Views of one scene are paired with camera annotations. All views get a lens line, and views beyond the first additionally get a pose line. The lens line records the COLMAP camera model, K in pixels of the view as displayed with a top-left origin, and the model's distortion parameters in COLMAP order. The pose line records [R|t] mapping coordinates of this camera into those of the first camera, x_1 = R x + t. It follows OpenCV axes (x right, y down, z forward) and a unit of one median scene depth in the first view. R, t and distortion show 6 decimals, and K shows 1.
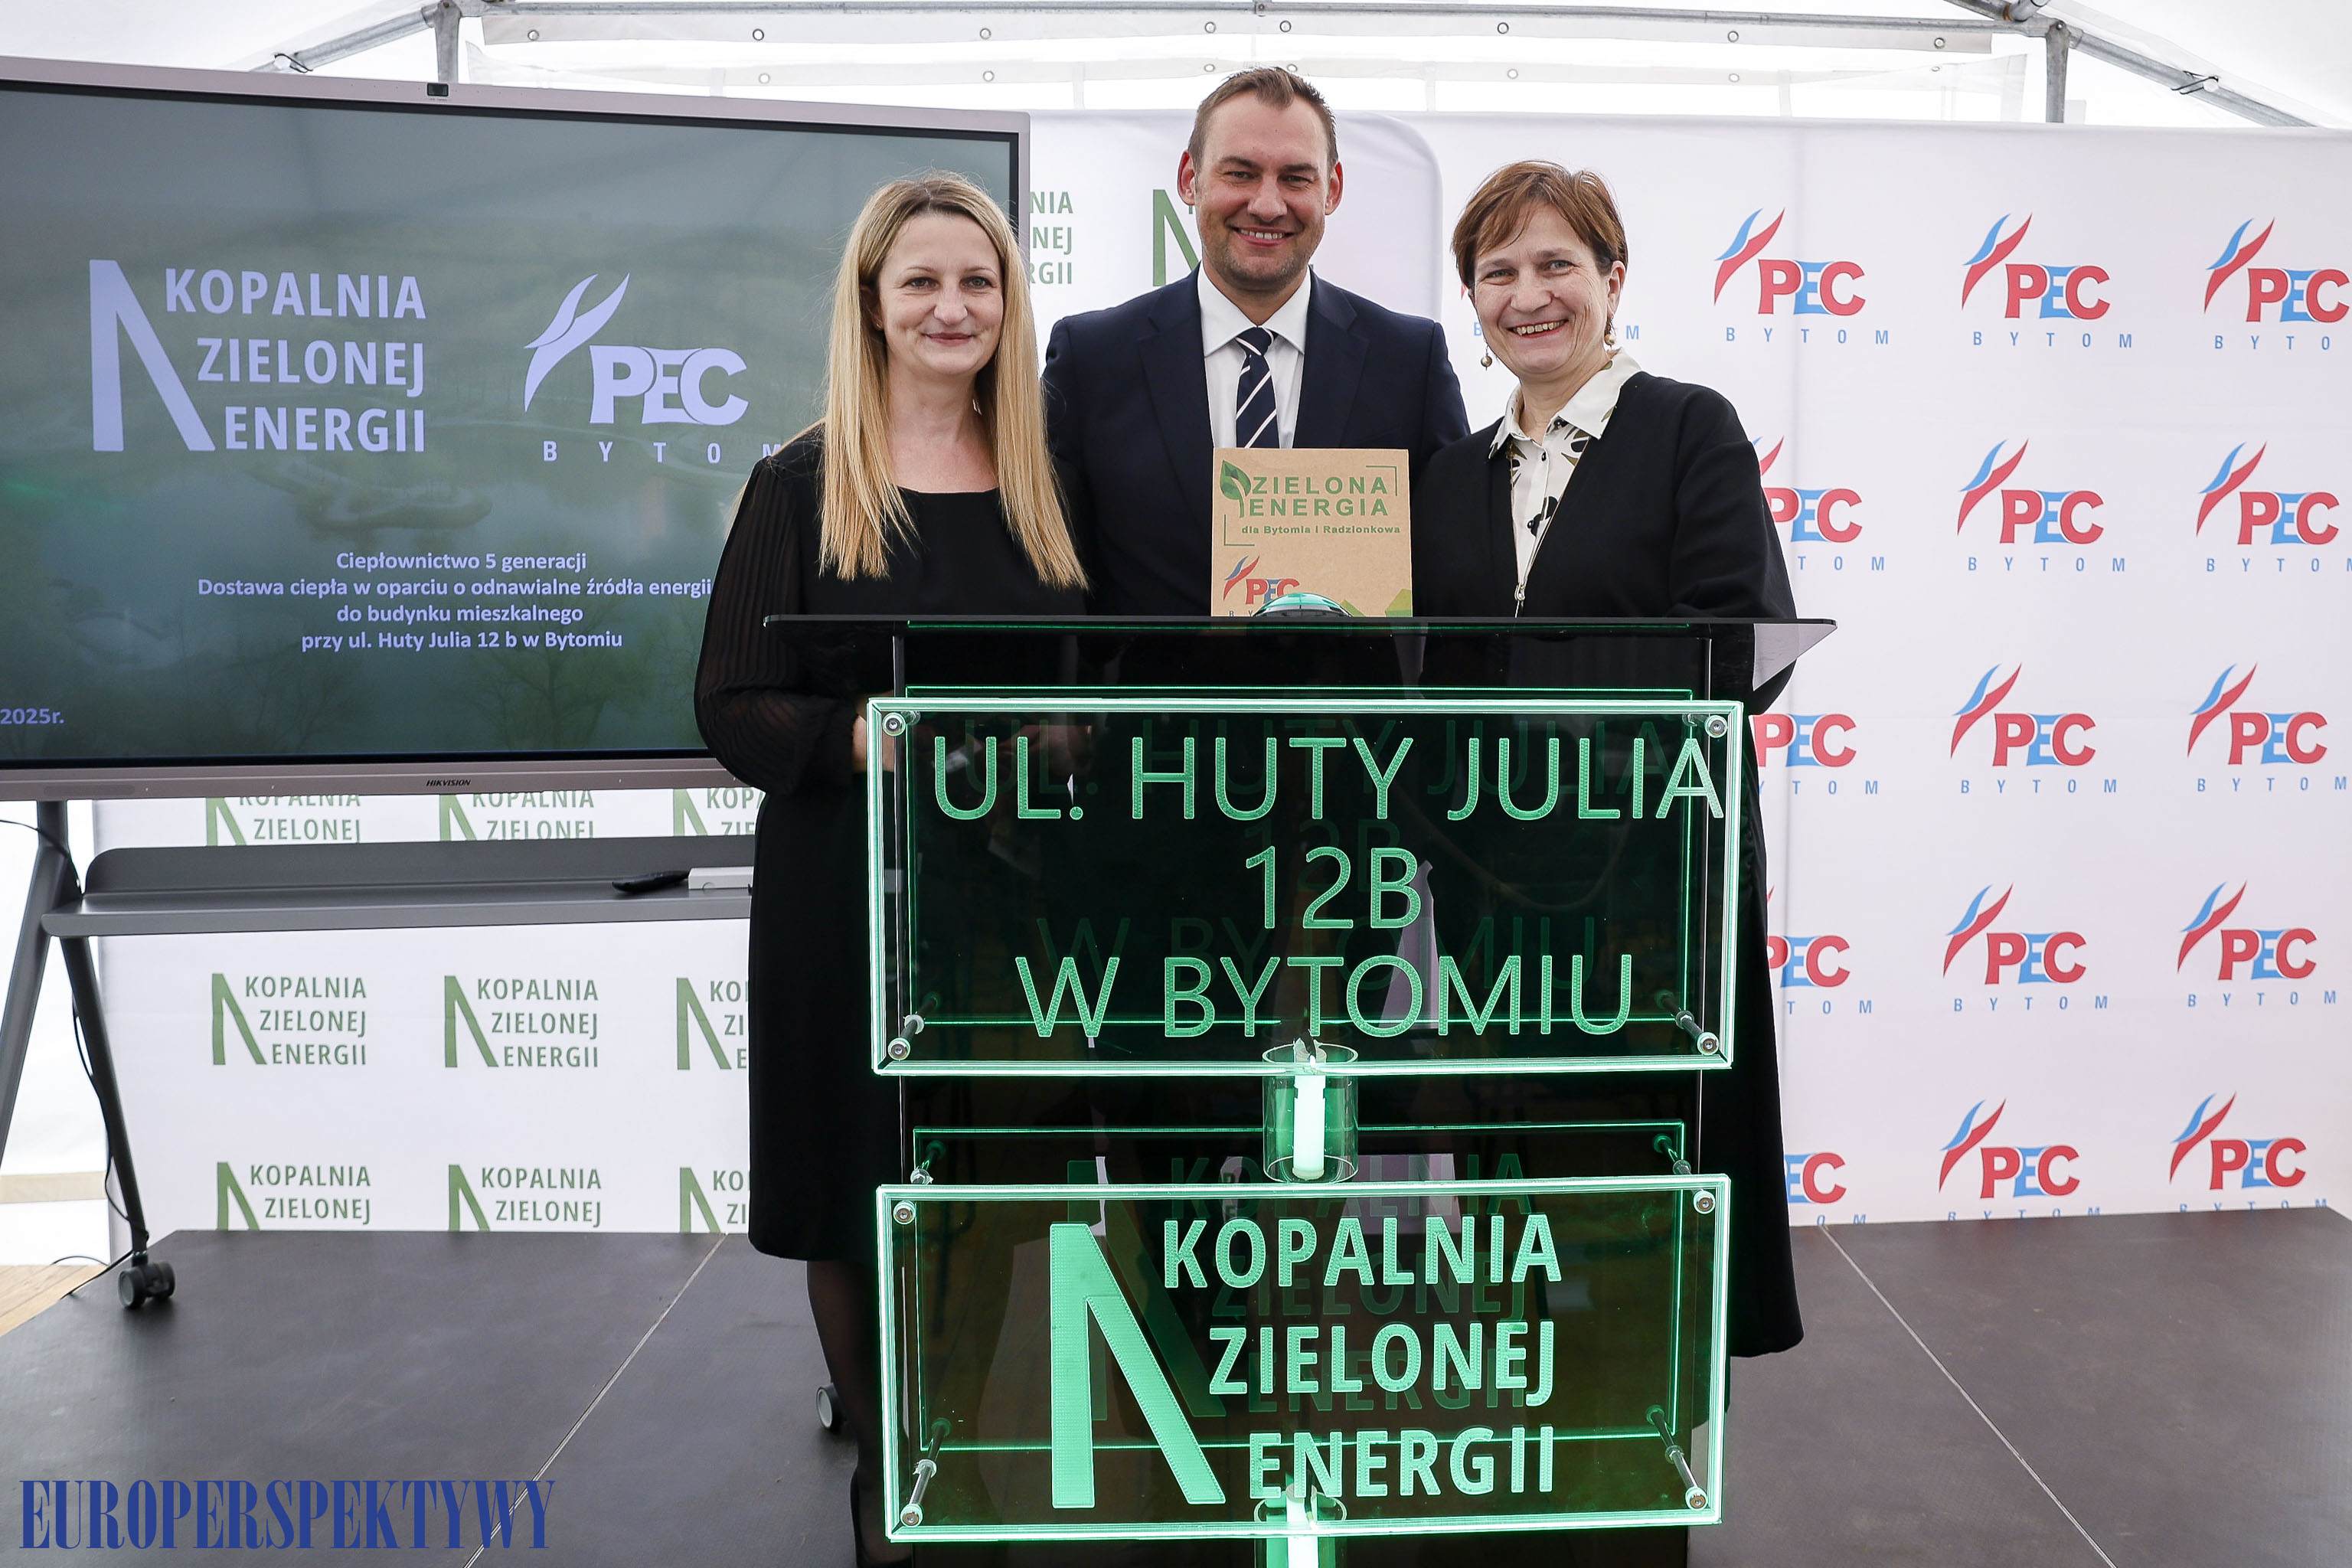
lens RADIAL K [[1854.5, 0, 1351.7], [0, 1854.5, 690.5], [0, 0, 1]] dist [-0.117678, 0.094667]
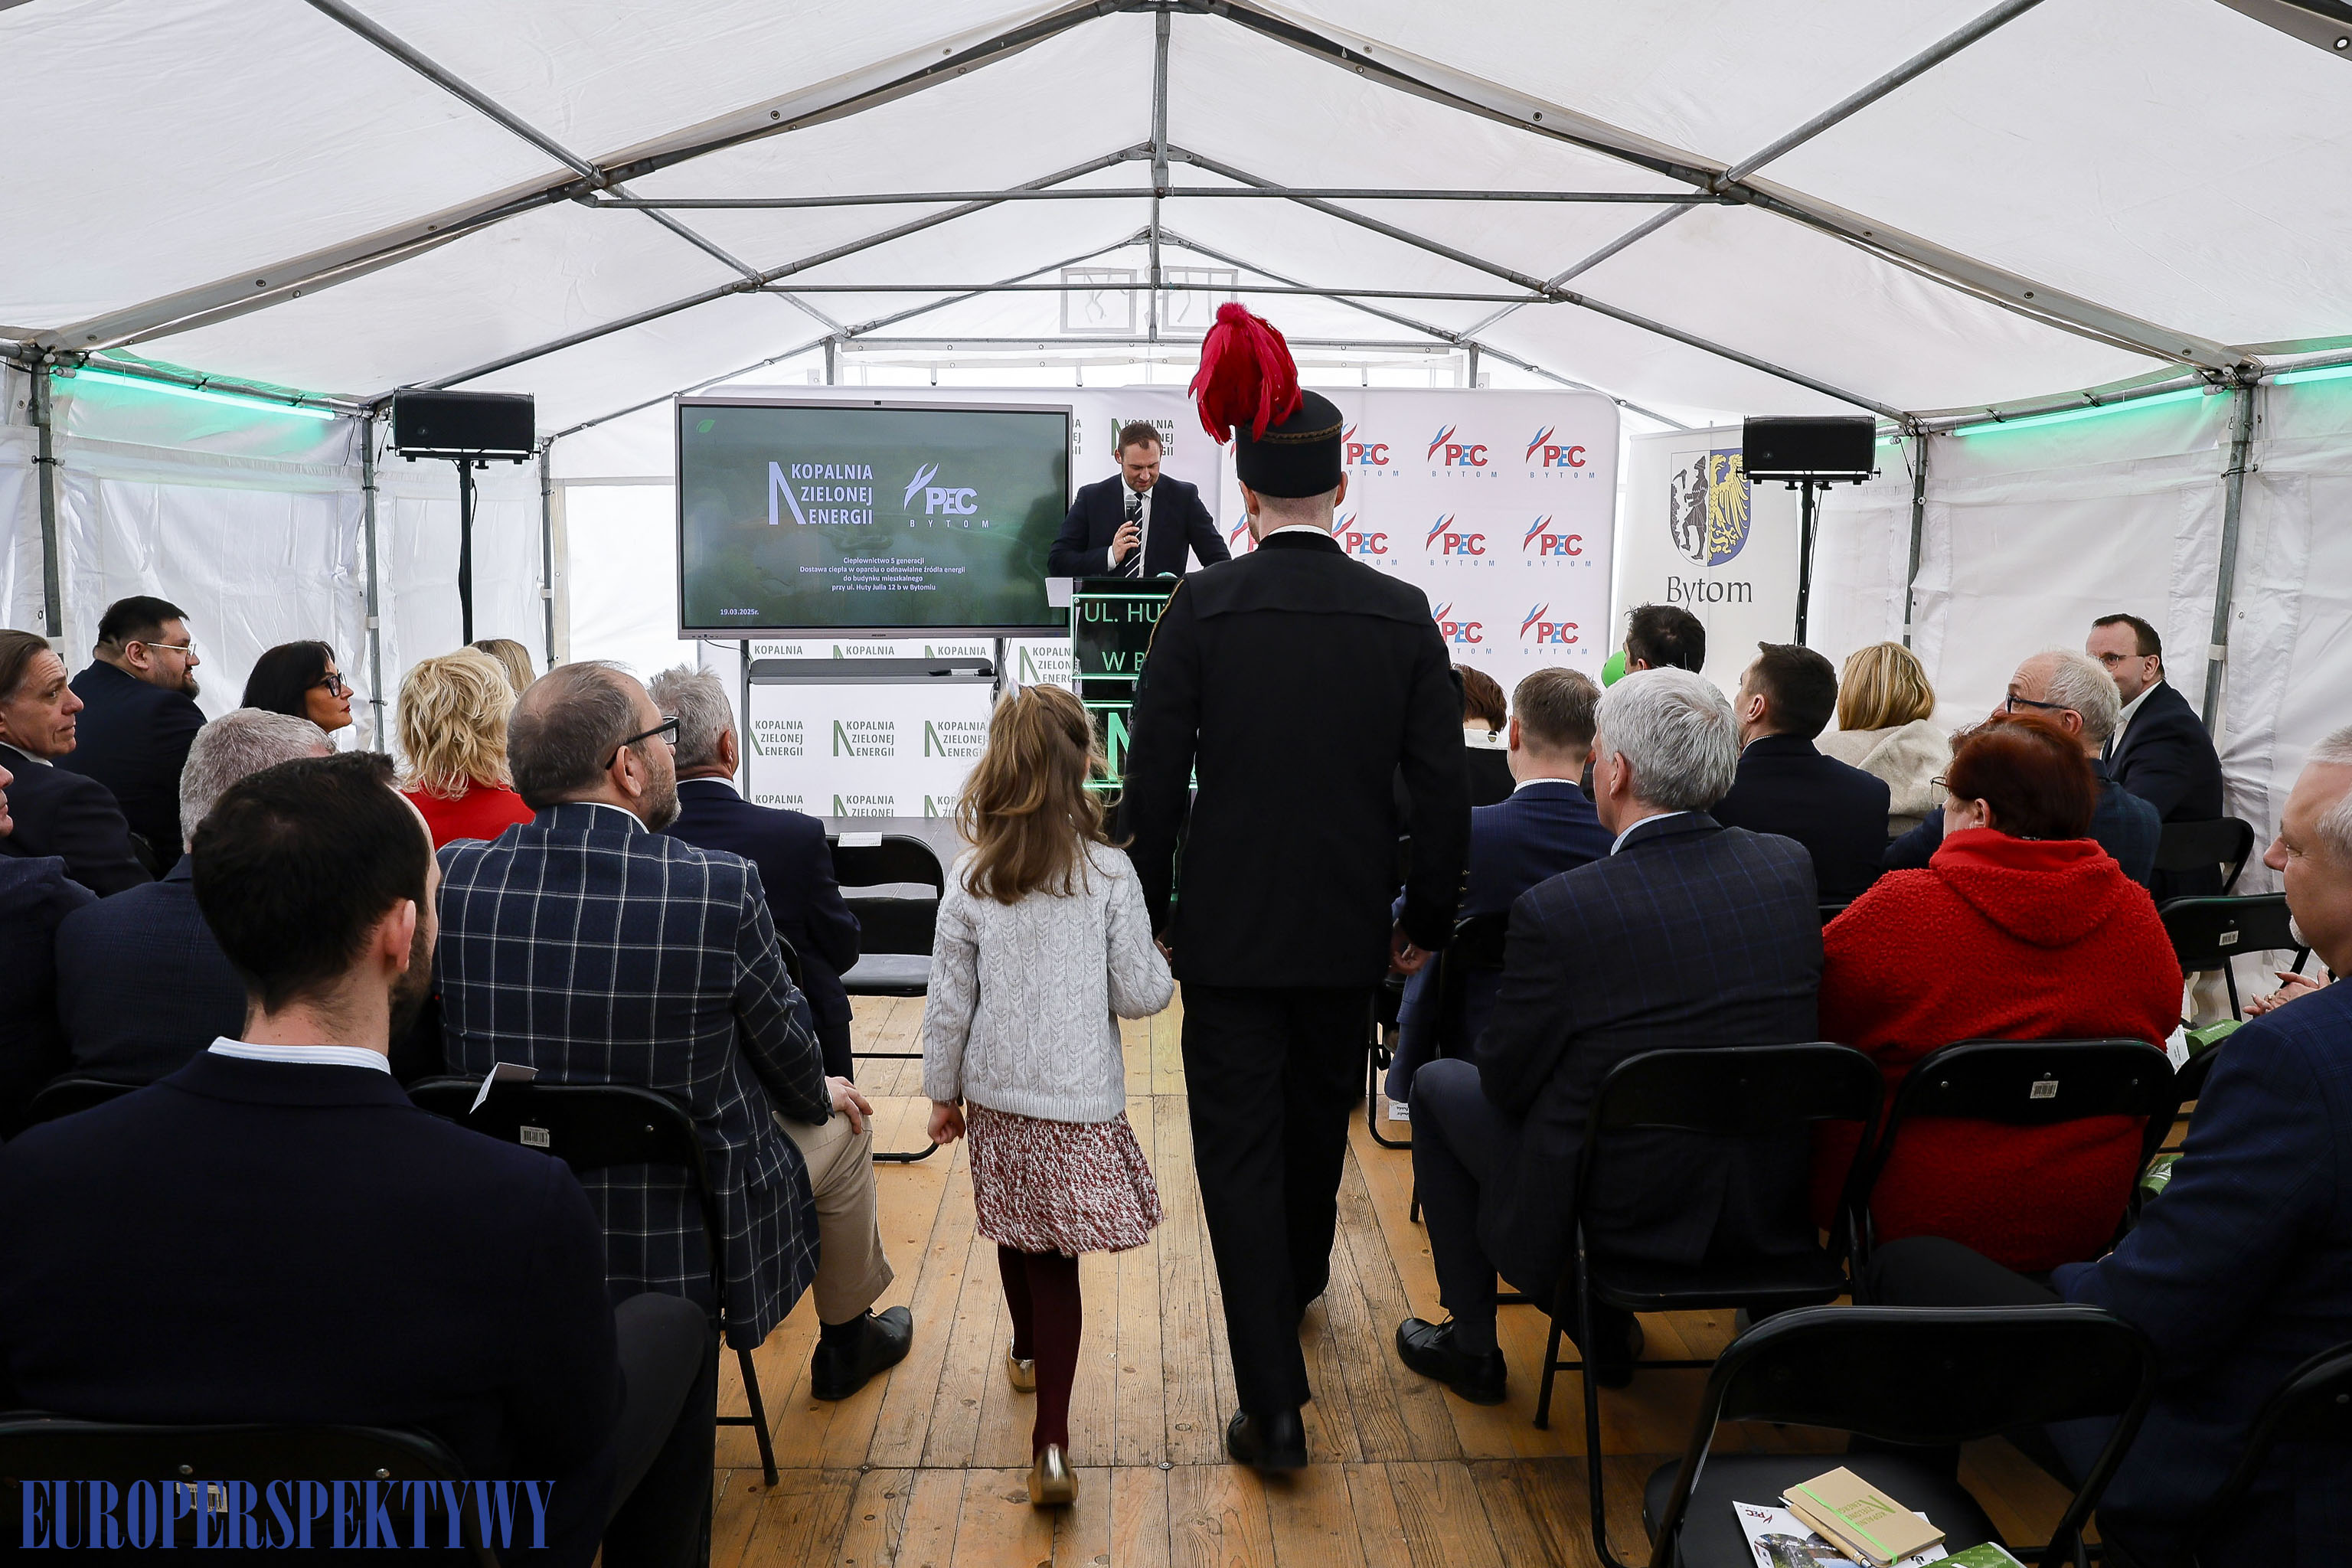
lens RADIAL K [[1709.2, 0, 1179.5], [0, 1709.2, 742.4], [0, 0, 1]] dist [-0.101557, 0.059043]
pose [[0.999712, 0.006630, -0.023052, 0.098657], [-0.005603, 0.999000, 0.044361, 0.165311], [0.023324, -0.044219, 0.998750, -2.970803]]
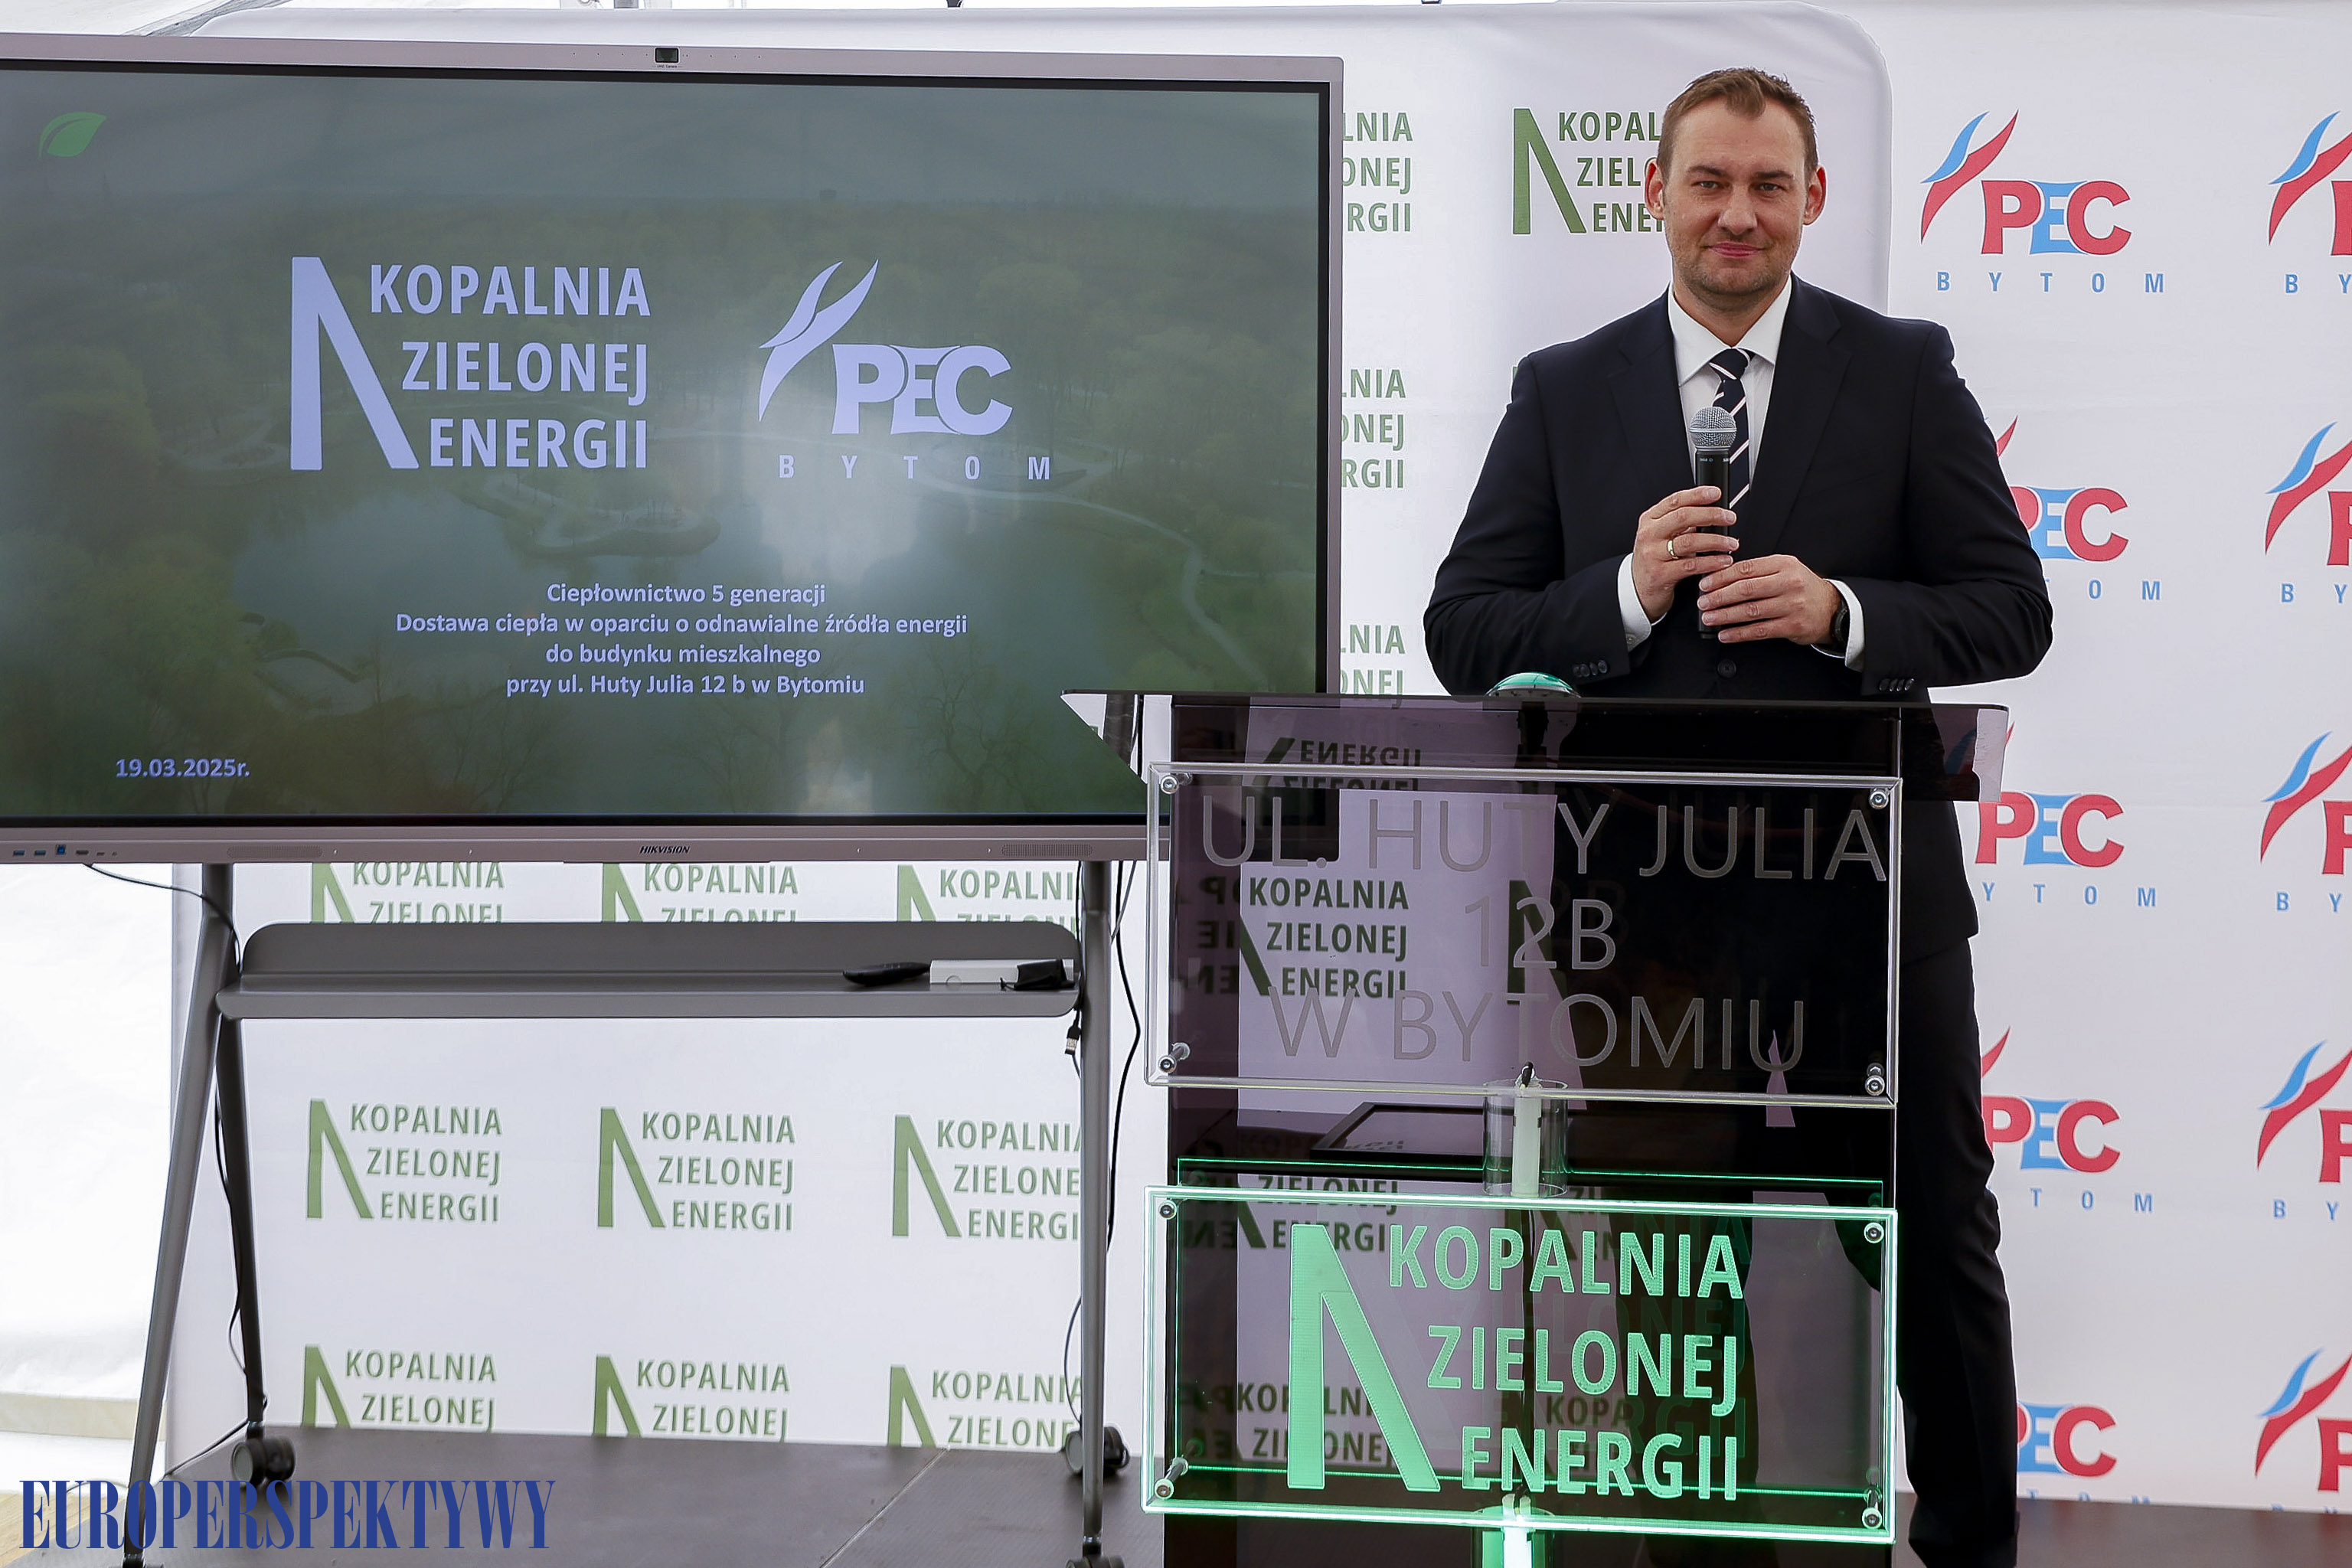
lens RADIAL K [[4056.6, 0, 1452.3], [0, 4056.6, 604.2], [0, 0, 1]] dist [0.069431, 0.004071]
pose [[0.983438, 0.008733, -0.181033, 0.366811], [-0.015140, 0.999306, -0.034041, -0.010375], [0.180610, 0.036218, 0.982888, -1.401348]]
